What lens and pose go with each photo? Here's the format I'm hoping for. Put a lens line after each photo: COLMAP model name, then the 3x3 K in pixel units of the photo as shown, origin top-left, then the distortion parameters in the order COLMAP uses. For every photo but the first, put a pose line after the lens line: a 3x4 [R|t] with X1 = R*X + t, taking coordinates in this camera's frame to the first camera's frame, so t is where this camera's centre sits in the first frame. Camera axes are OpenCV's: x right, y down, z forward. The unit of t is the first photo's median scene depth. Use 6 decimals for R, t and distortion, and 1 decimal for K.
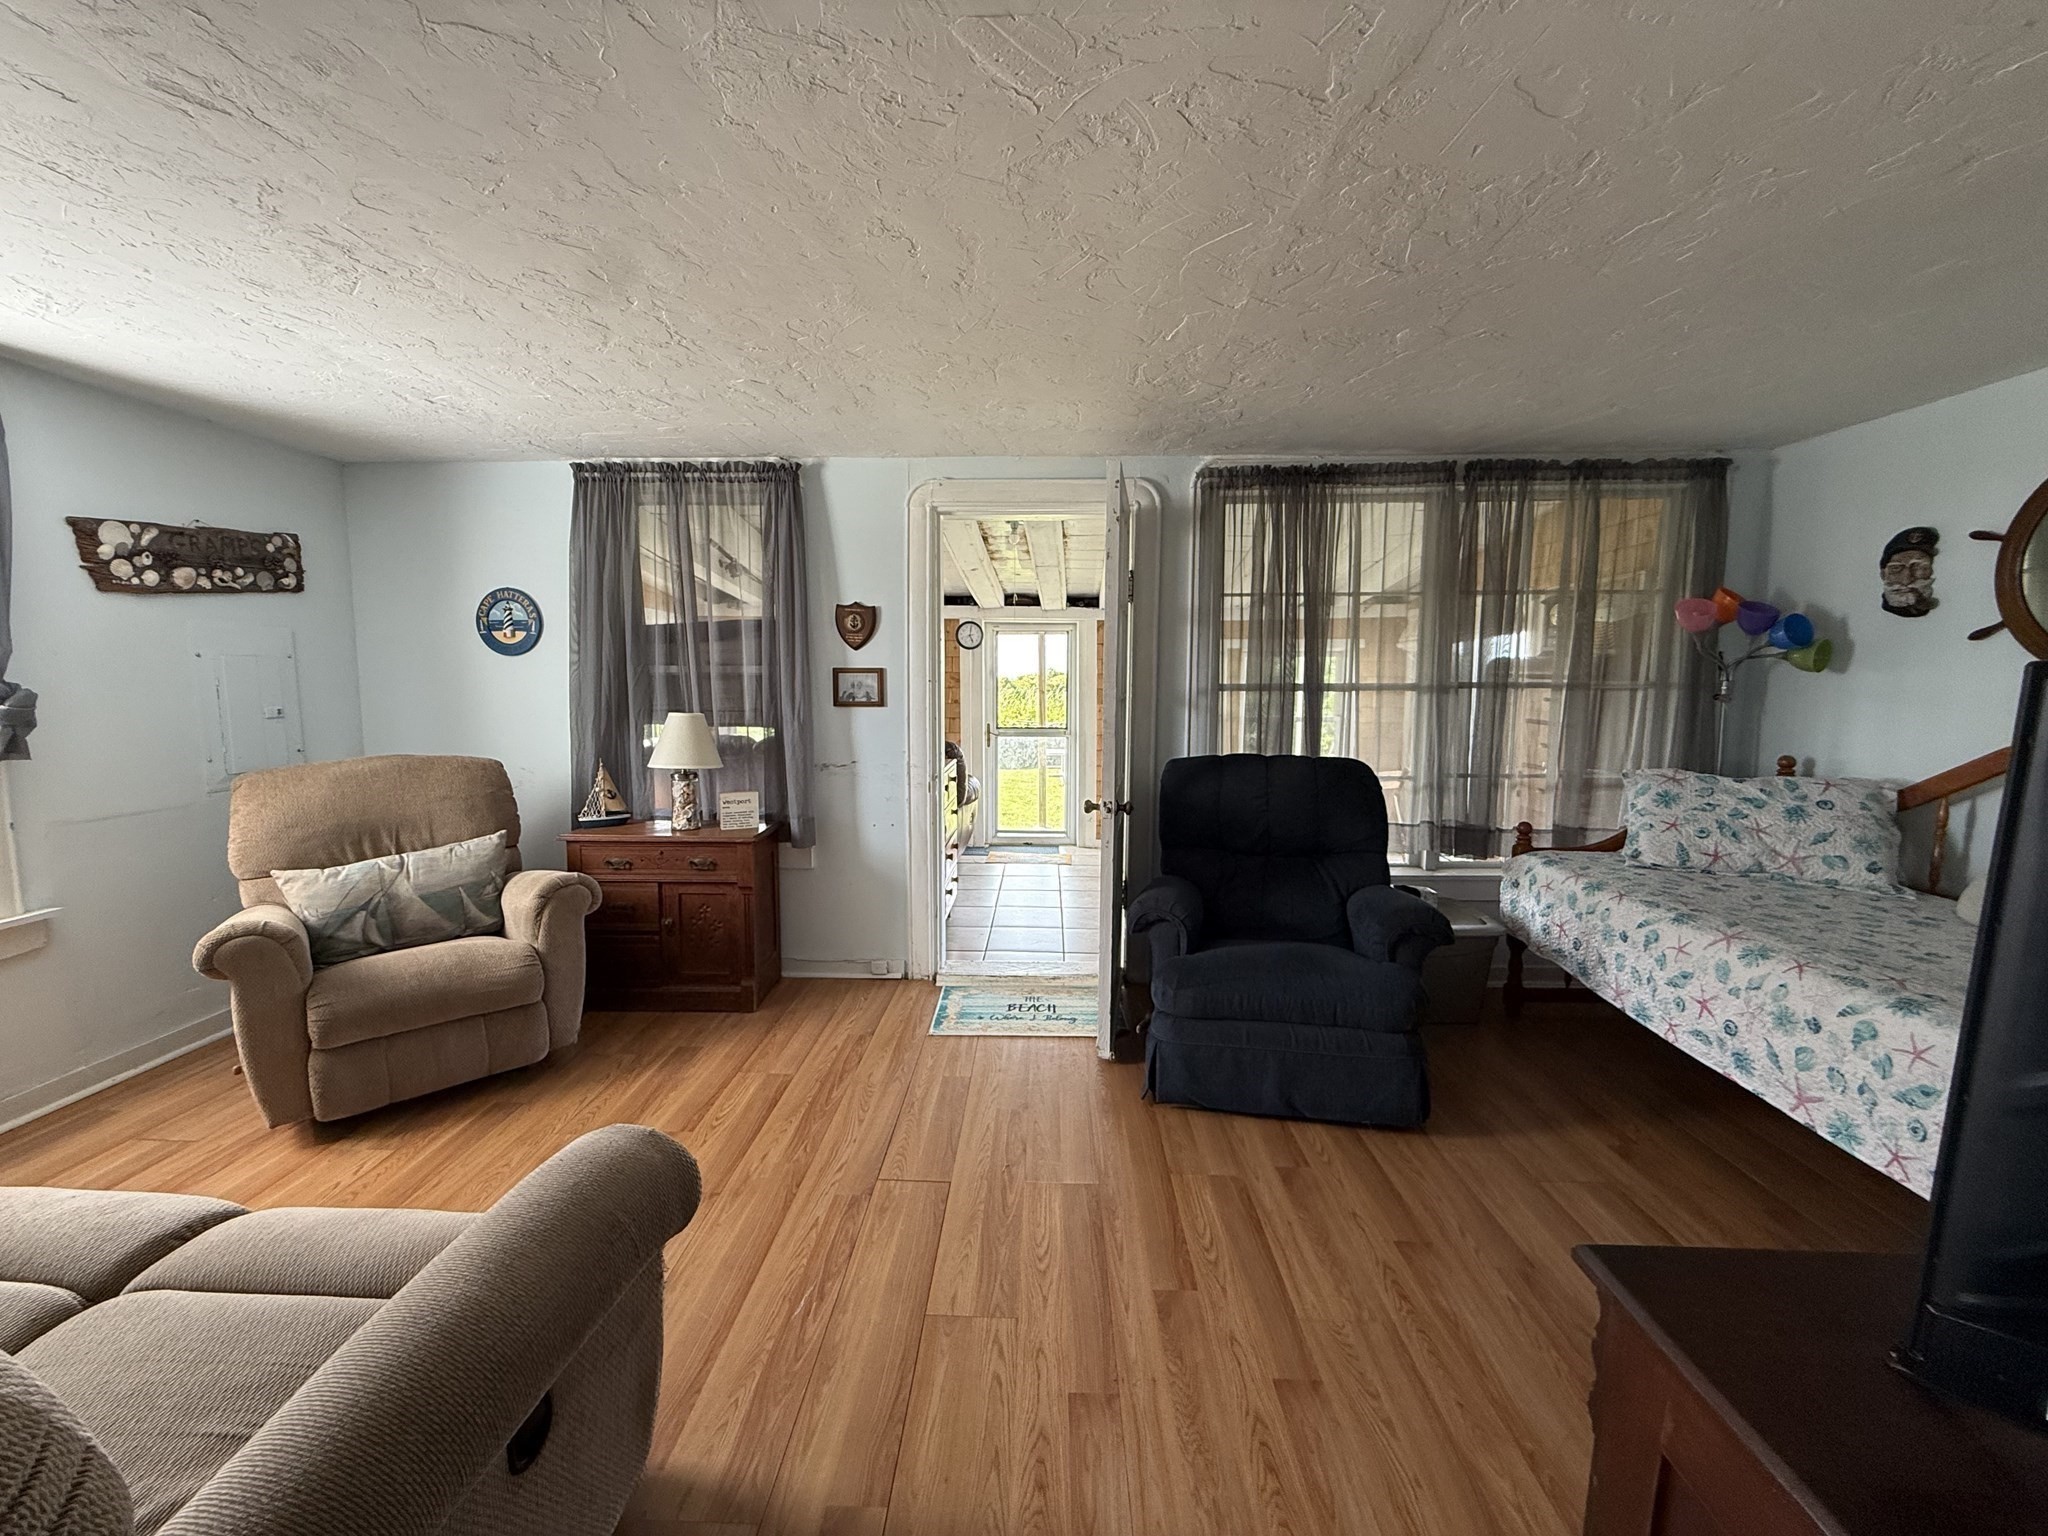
lens RADIAL K [[806.3, 0, 1024.0], [0, 806.3, 768.0], [0, 0, 1]] dist [0.000671, 0.000111]
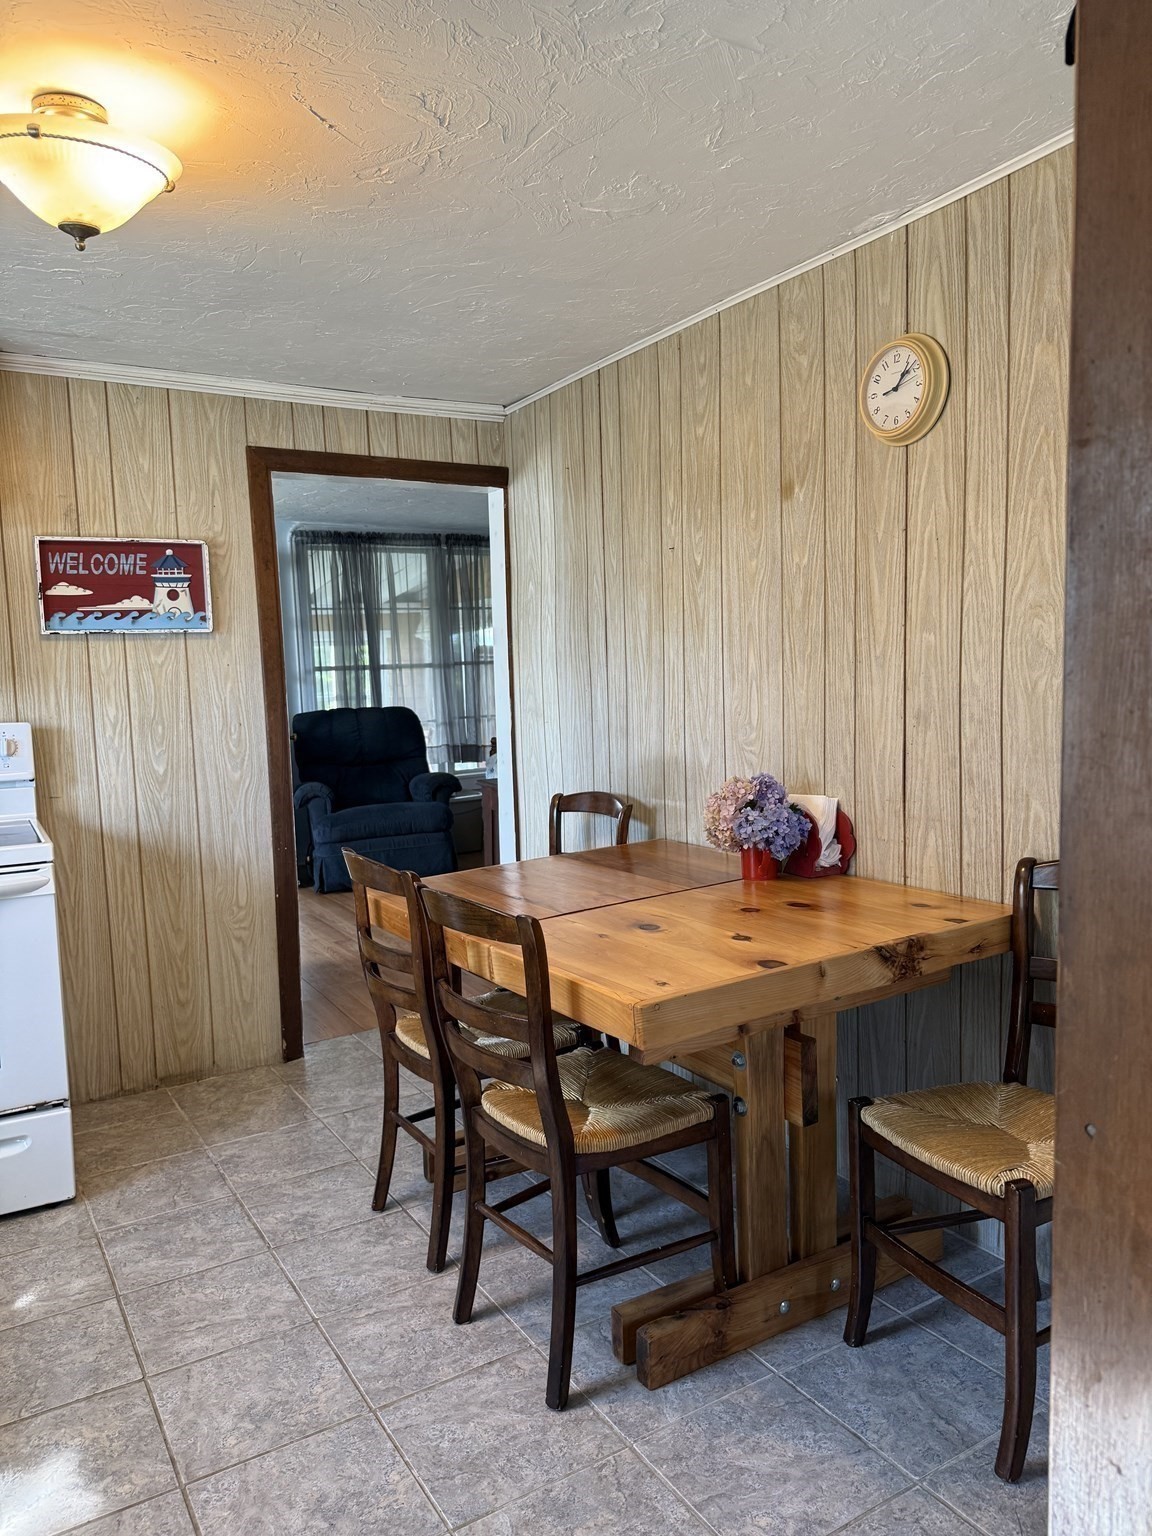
lens RADIAL K [[1067.4, 0, 576.0], [0, 1067.4, 768.0], [0, 0, 1]] dist [0.002895, -0.001553]
pose [[0.833315, -0.082367, 0.546627, -0.496863], [0.092819, 0.995647, 0.008527, 0.122184], [-0.544950, 0.043632, 0.837333, -1.016453]]
